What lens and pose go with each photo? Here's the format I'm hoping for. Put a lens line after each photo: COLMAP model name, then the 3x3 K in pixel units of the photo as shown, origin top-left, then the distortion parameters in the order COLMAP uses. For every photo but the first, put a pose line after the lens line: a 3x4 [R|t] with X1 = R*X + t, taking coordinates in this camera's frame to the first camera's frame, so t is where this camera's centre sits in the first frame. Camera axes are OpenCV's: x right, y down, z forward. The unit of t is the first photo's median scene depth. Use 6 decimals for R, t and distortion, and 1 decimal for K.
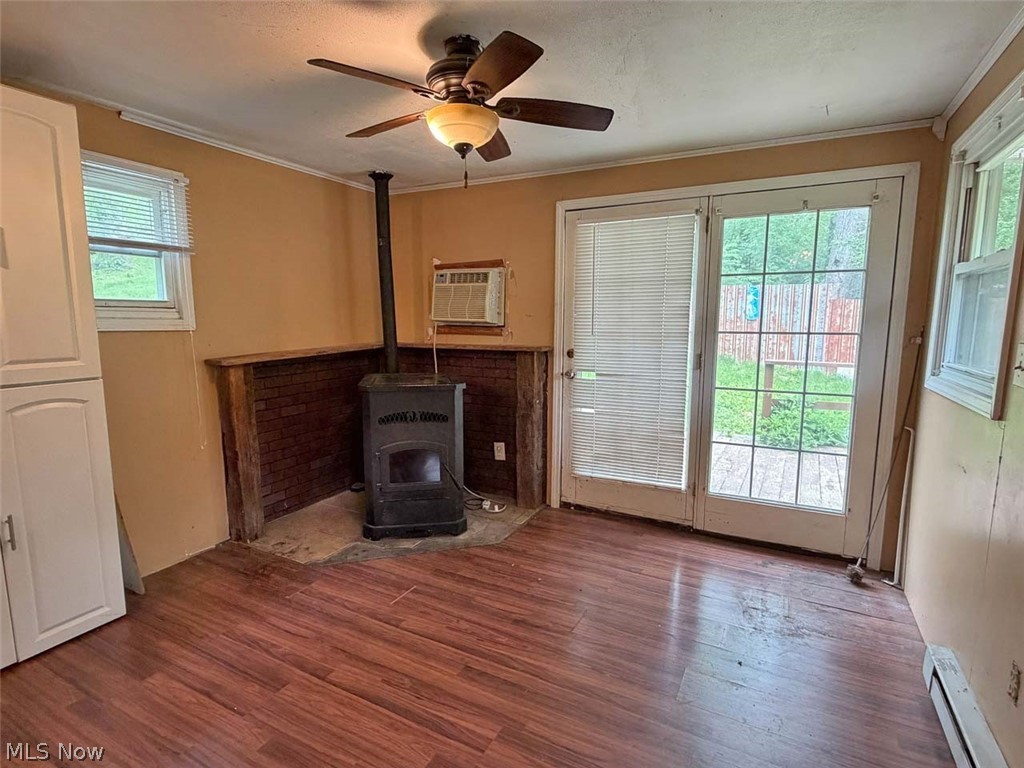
lens RADIAL K [[519.9, 0, 513.6], [0, 519.9, 386.4], [0, 0, 1]] dist [0.000645, 0.000815]
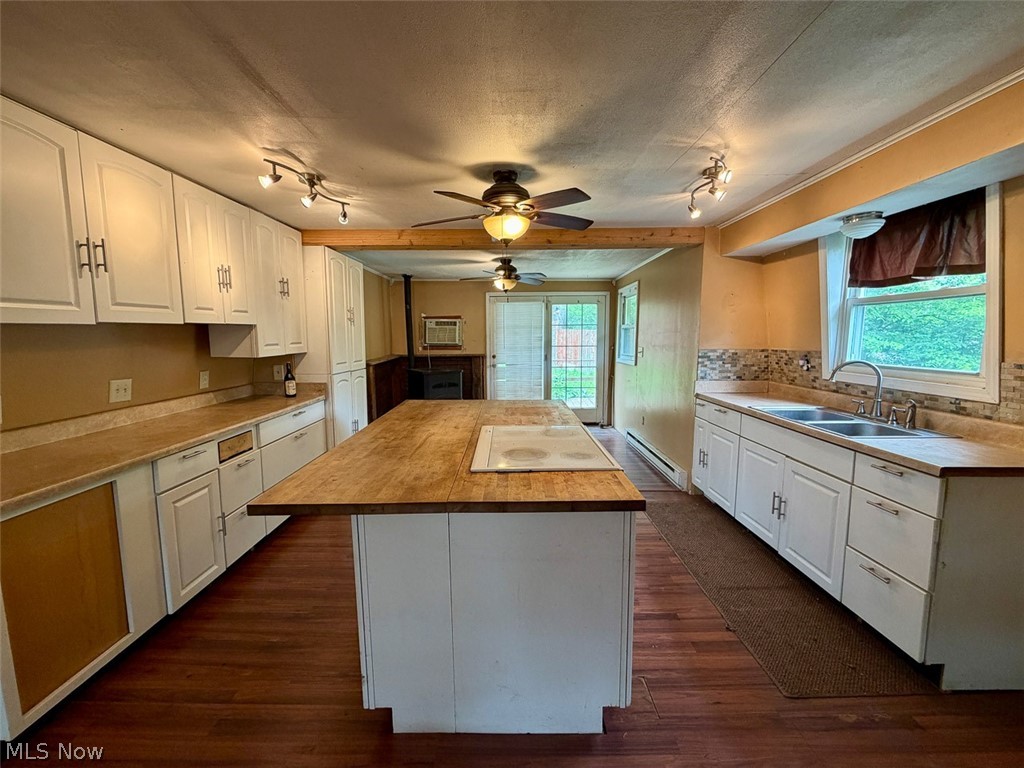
lens RADIAL K [[414.0, 0, 509.7], [0, 414.0, 384.4], [0, 0, 1]] dist [0.002593, 0.000187]
pose [[0.883157, -0.061830, 0.464984, -0.784815], [0.069646, 0.997572, 0.000369, 0.073951], [-0.463878, 0.032059, 0.885319, -0.760359]]
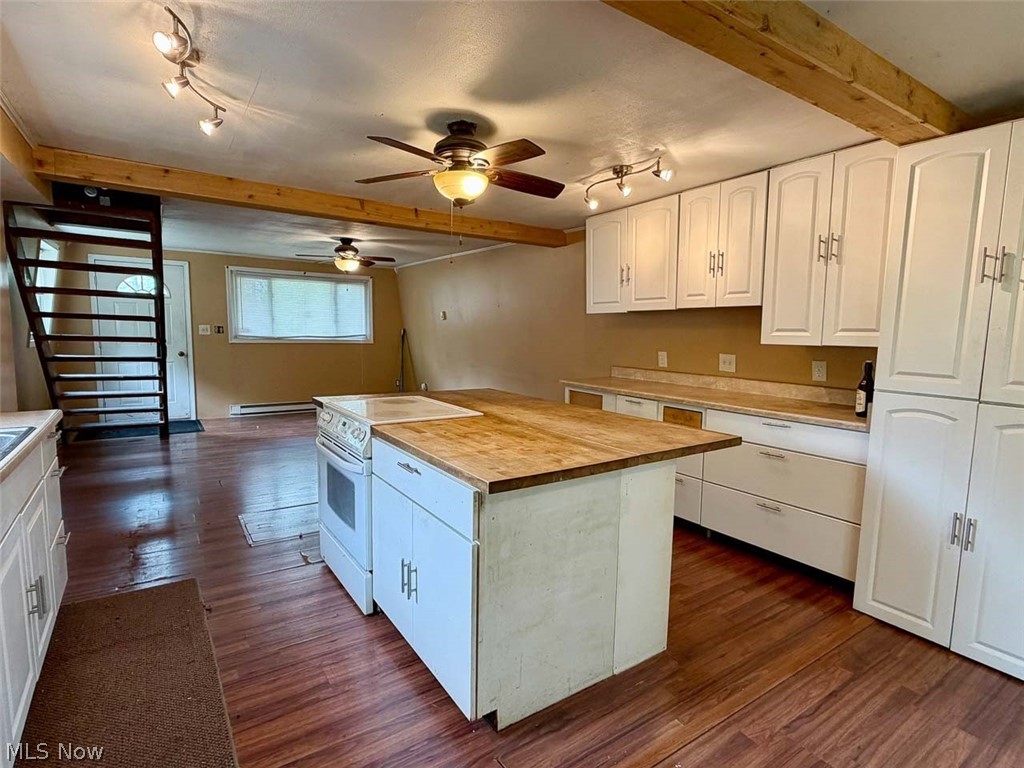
lens RADIAL K [[519.9, 0, 513.6], [0, 519.9, 386.4], [0, 0, 1]] dist [0.000645, 0.000815]
pose [[-0.477427, 0.085486, -0.874503, 0.313581], [-0.139753, 0.975199, 0.171626, -0.057489], [0.867486, 0.204153, -0.453640, 0.444755]]
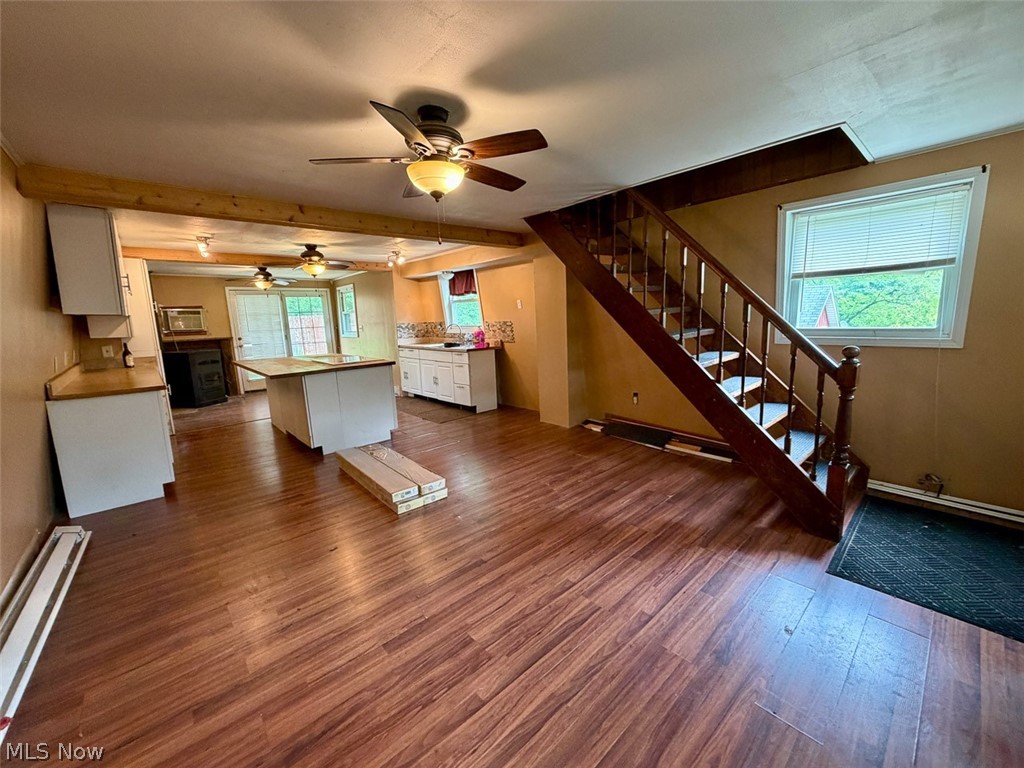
lens RADIAL K [[414.0, 0, 509.7], [0, 414.0, 384.4], [0, 0, 1]] dist [0.002593, 0.000187]
pose [[0.348839, -0.169043, 0.921811, -1.732114], [0.159884, 0.979913, 0.119194, 0.171132], [-0.923444, 0.105803, 0.368859, -1.377064]]
